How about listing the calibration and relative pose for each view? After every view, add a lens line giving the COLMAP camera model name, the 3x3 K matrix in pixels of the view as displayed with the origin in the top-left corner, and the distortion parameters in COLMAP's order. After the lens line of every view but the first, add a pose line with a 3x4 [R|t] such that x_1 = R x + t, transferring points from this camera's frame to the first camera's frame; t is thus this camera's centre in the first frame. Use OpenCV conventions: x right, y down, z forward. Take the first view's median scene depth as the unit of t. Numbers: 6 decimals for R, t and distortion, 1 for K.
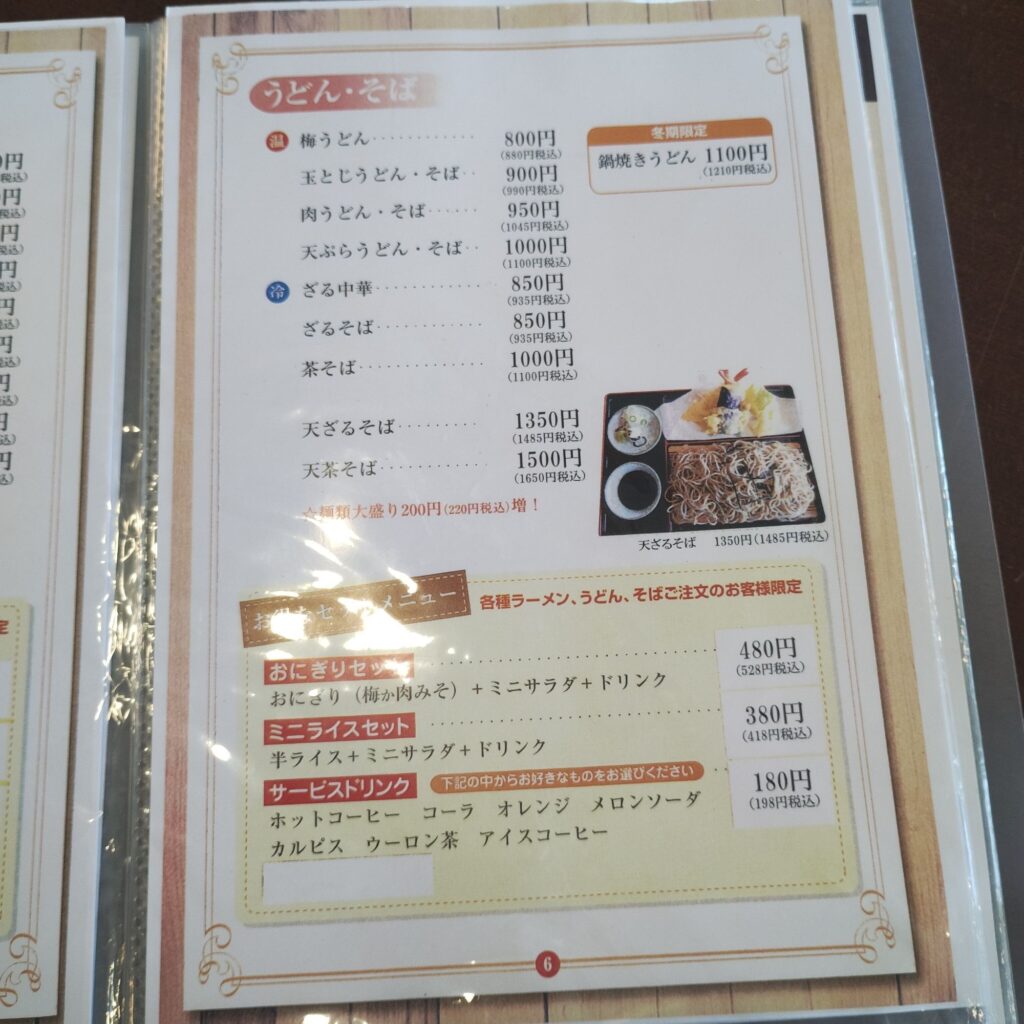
lens RADIAL K [[1168.6, 0, 507.3], [0, 1168.6, 501.3], [0, 0, 1]] dist [-0.007260, 0.019386]
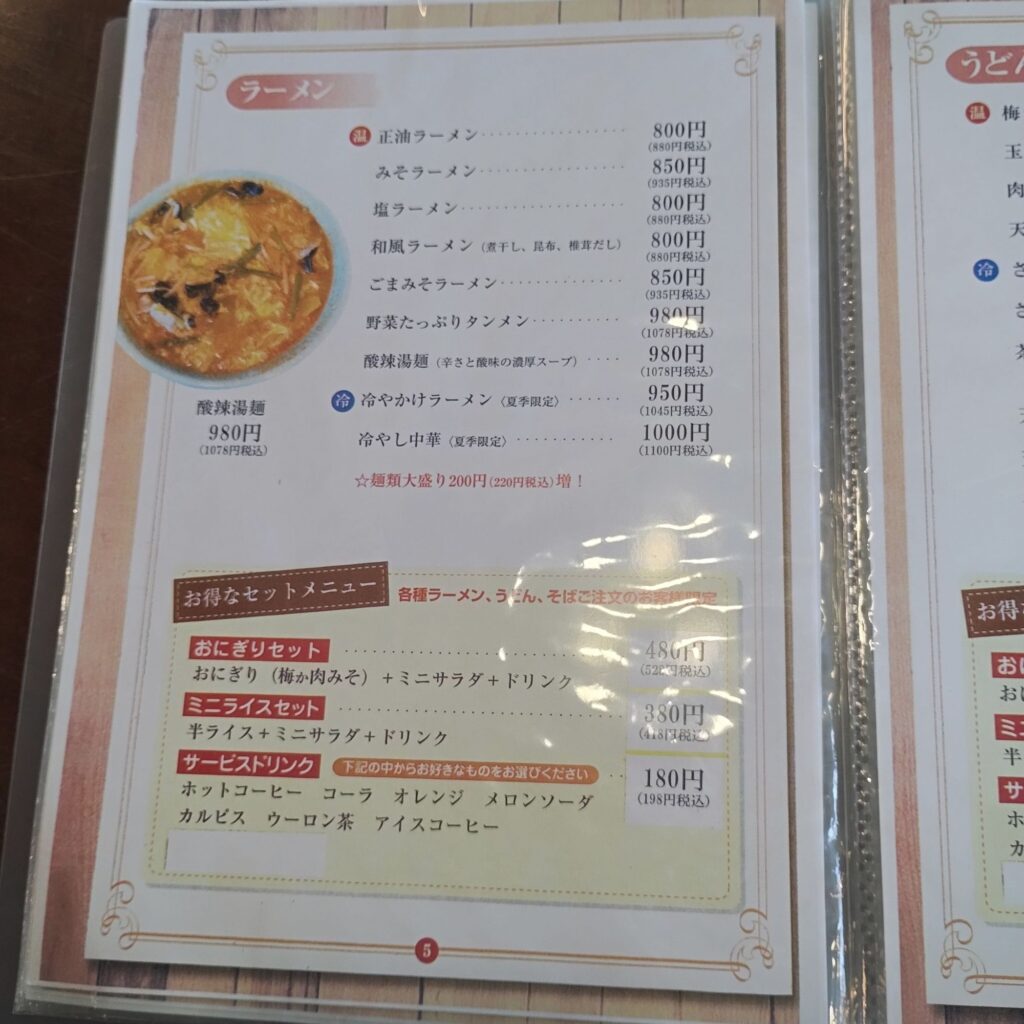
lens RADIAL K [[1169.6, 0, 512.0], [0, 1169.6, 512.0], [0, 0, 1]] dist [-0.019396, 0.048472]
pose [[0.990959, 0.055569, -0.122118, 0.203900], [-0.053472, 0.998361, 0.020382, -0.011447], [0.123051, -0.013668, 0.992306, -0.001387]]
